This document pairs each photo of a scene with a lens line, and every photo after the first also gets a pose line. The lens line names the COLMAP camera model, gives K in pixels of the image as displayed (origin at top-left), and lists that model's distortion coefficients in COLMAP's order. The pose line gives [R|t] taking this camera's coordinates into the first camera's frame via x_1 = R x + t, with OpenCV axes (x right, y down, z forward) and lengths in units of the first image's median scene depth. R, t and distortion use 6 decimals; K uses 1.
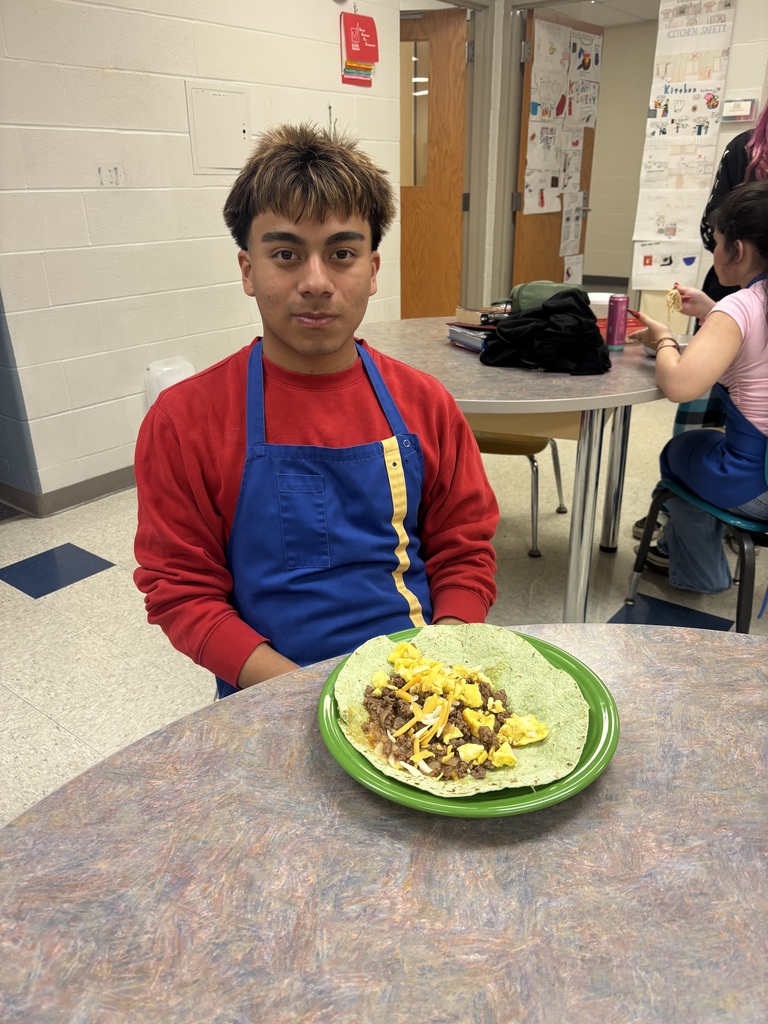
lens RADIAL K [[788.7, 0, 381.5], [0, 788.7, 512.2], [0, 0, 1]] dist [0.039472, -0.027011]
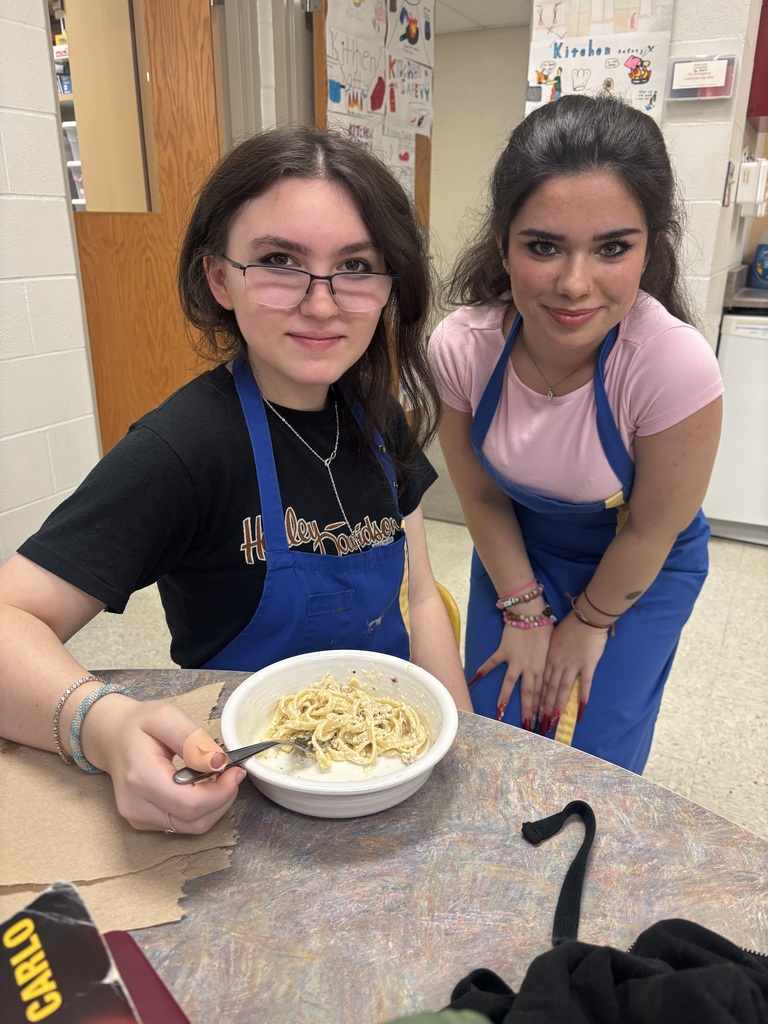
lens RADIAL K [[788.7, 0, 386.5], [0, 788.7, 512.3], [0, 0, 1]] dist [0.039472, -0.027011]
pose [[0.979220, -0.052258, 0.195952, 0.094551], [0.061955, 0.997122, -0.043685, -0.158663], [-0.193105, 0.054917, 0.979640, 0.414750]]
